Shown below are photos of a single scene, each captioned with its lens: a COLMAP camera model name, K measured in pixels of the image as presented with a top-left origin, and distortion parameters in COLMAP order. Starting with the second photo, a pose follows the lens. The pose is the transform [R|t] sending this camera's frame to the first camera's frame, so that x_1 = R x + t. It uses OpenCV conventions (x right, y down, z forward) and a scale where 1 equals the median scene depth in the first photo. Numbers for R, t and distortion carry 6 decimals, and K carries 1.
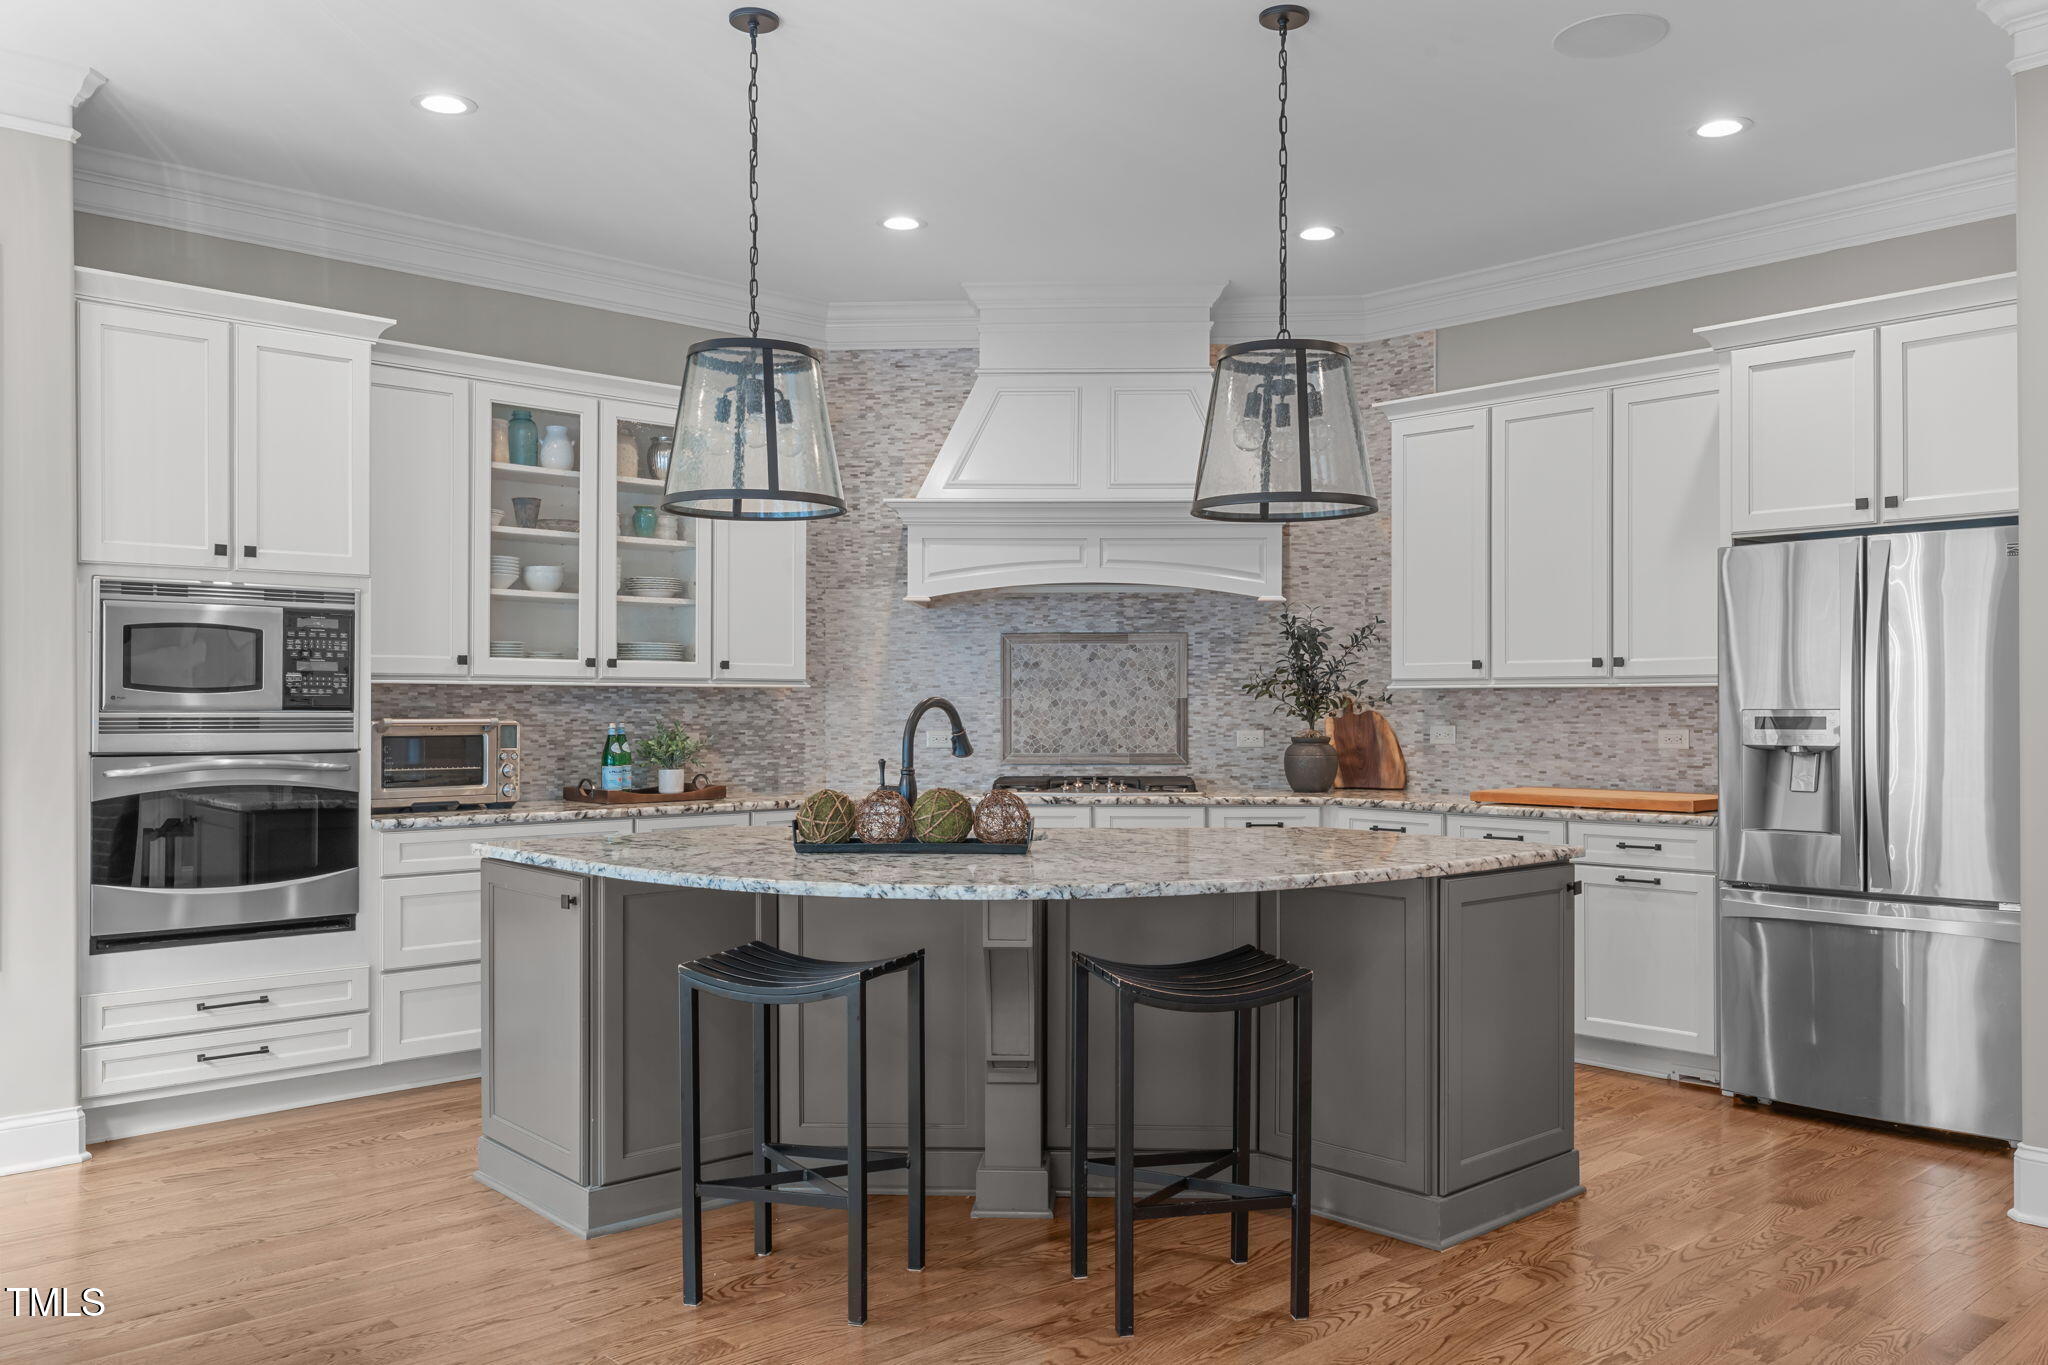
lens RADIAL K [[1567.0, 0, 982.7], [0, 1567.0, 711.2], [0, 0, 1]] dist [-0.001416, -0.000534]
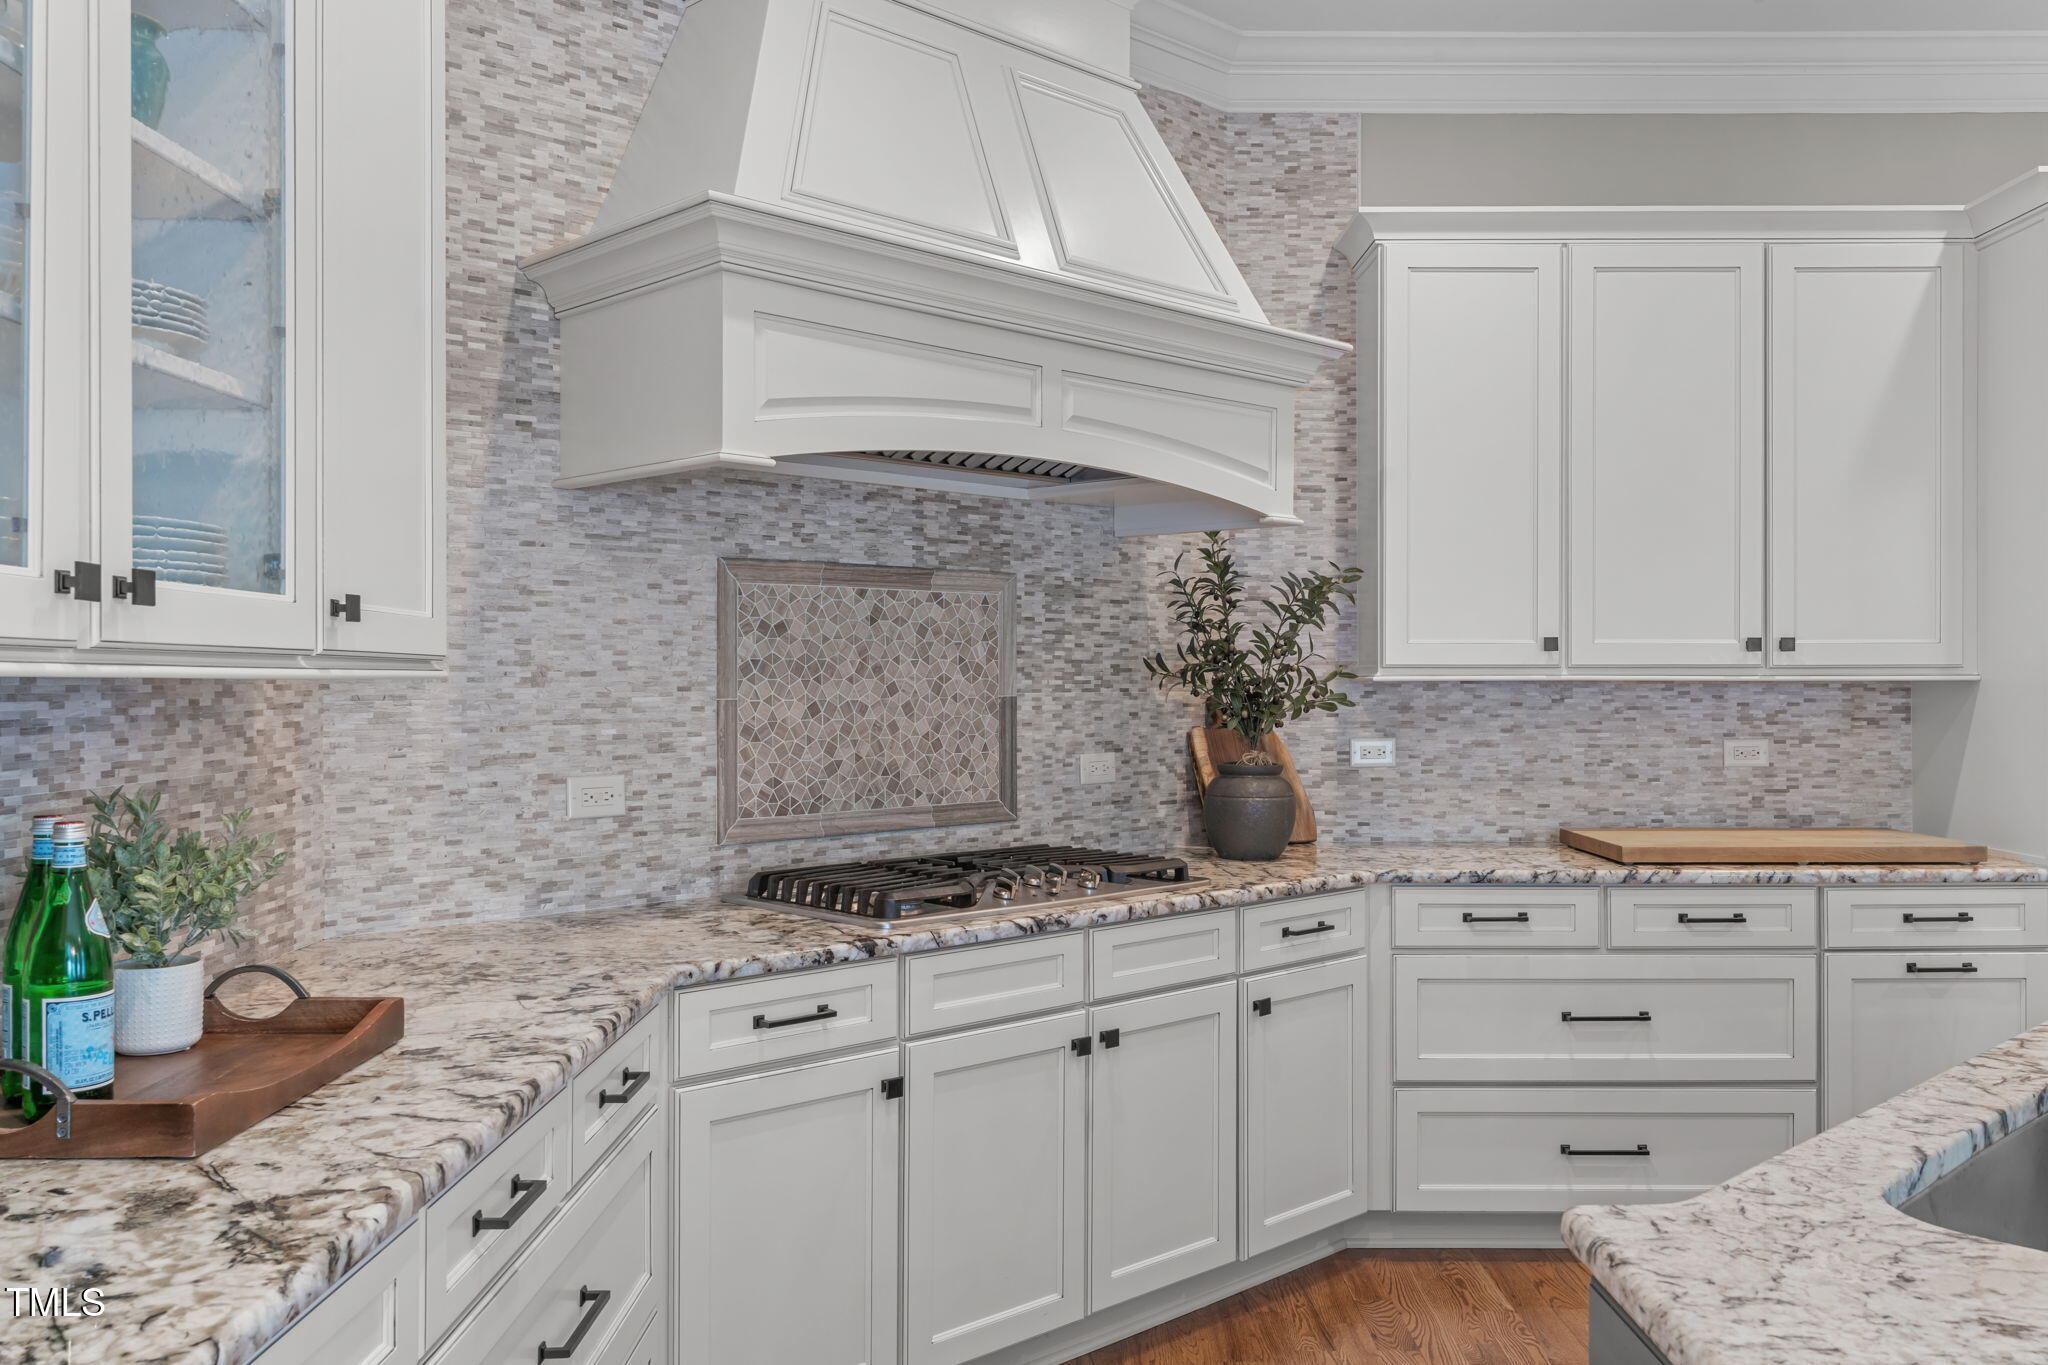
lens RADIAL K [[1692.2, 0, 1024.0], [0, 1692.2, 682.5], [0, 0, 1]] dist [0.016424, -0.004992]
pose [[0.666703, -0.002024, 0.745321, -0.311441], [0.004533, 0.999989, -0.001339, -0.012923], [-0.745310, 0.004271, 0.666705, 0.640236]]
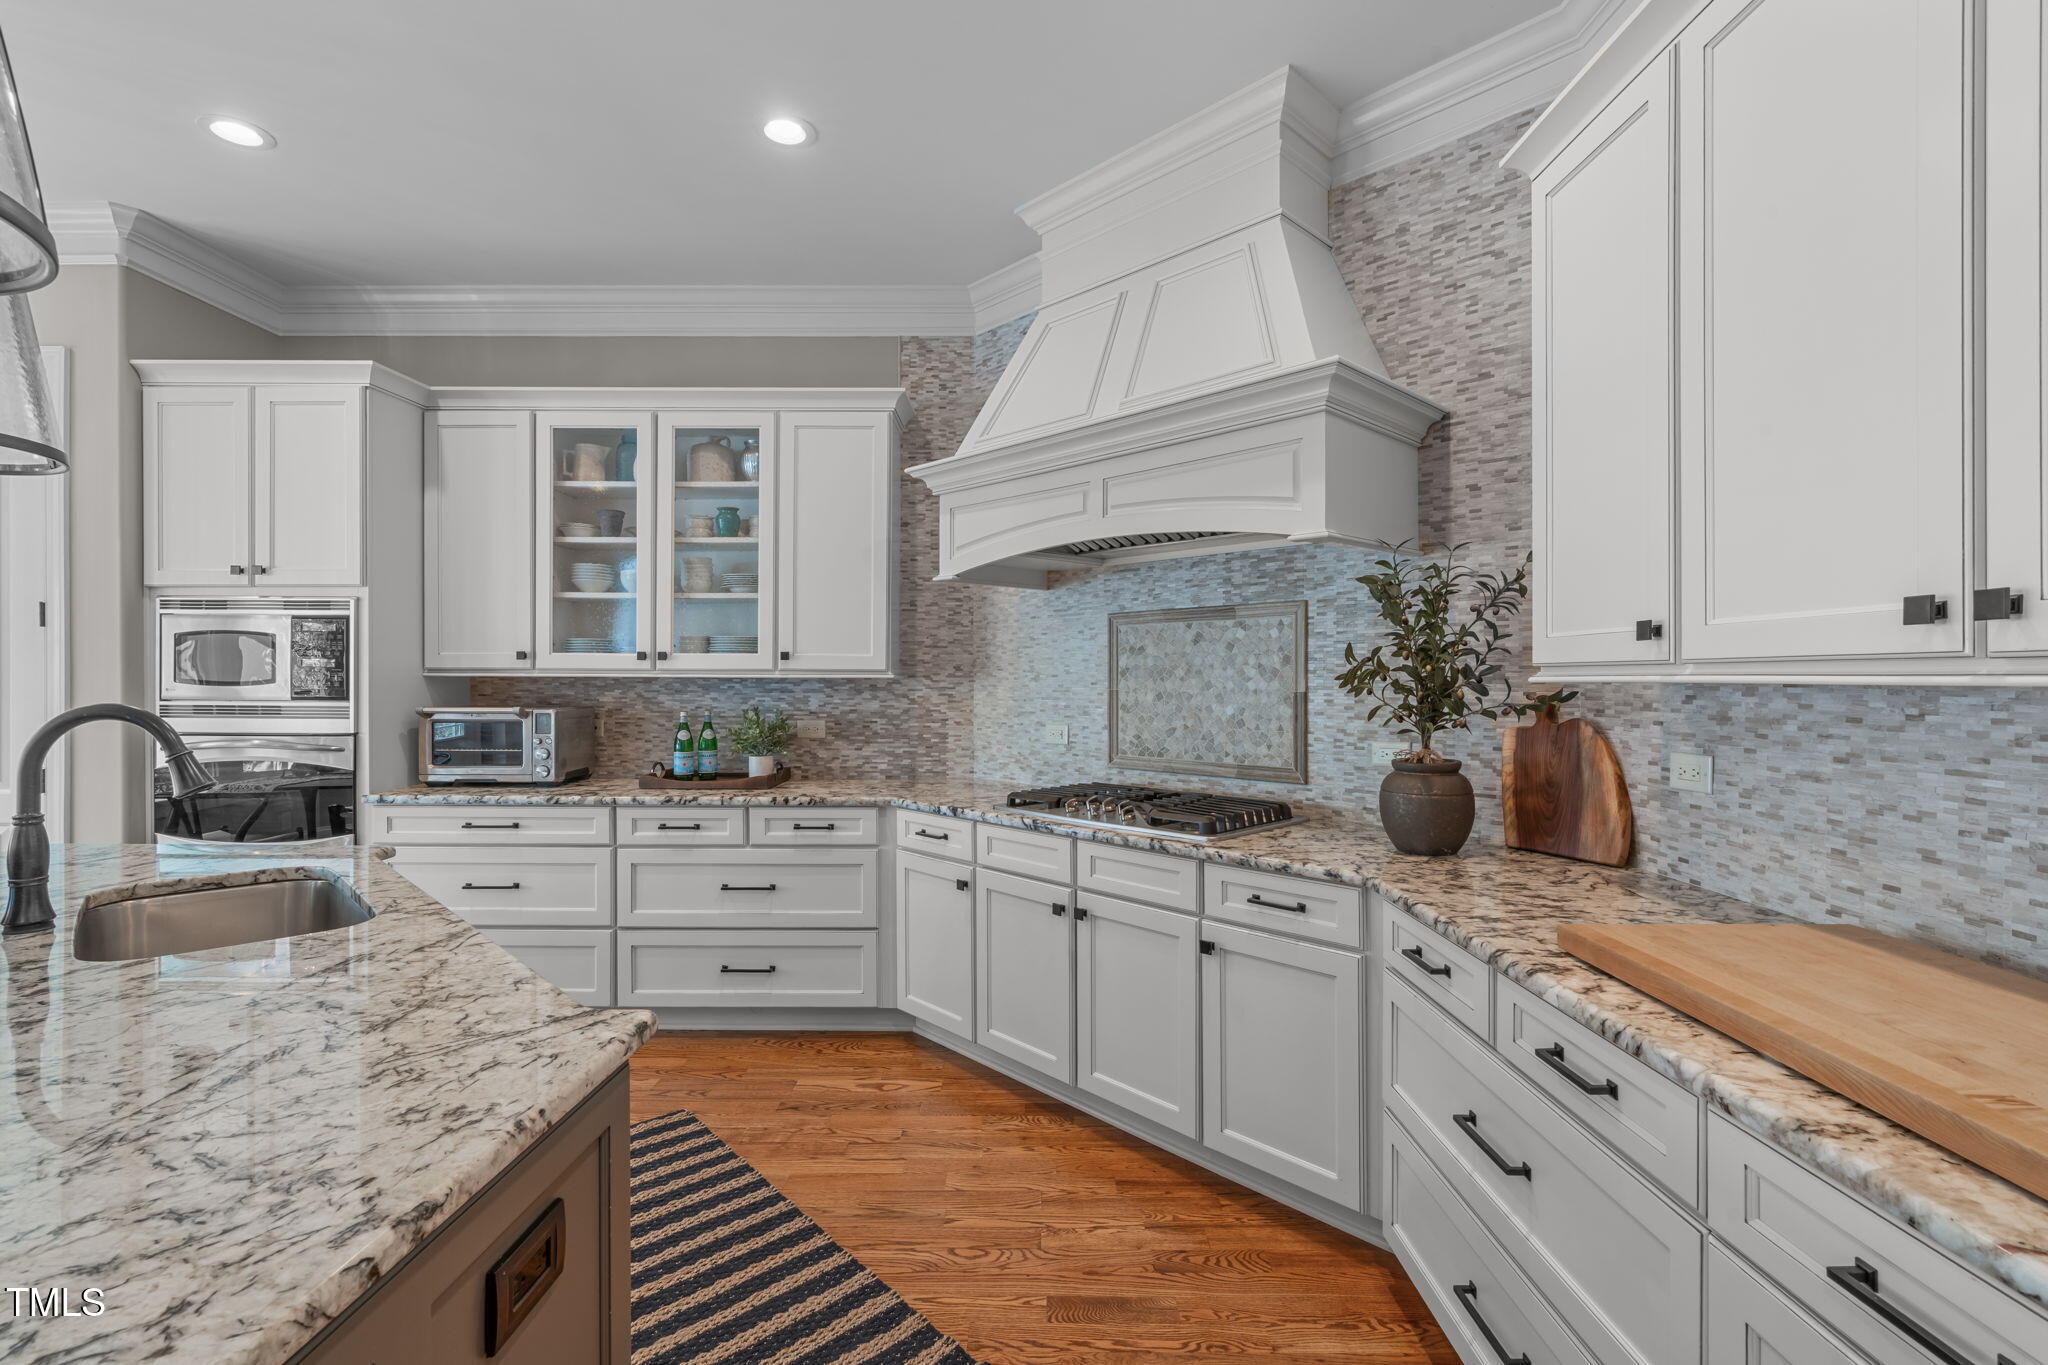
lens RADIAL K [[907.7, 0, 1024.0], [0, 907.7, 682.5], [0, 0, 1]] dist [-0.005937, 0.000517]
pose [[0.747404, 0.004465, -0.664355, 0.323628], [-0.005152, 0.999986, 0.000926, -0.013034], [0.664350, 0.002731, 0.747417, 0.631684]]
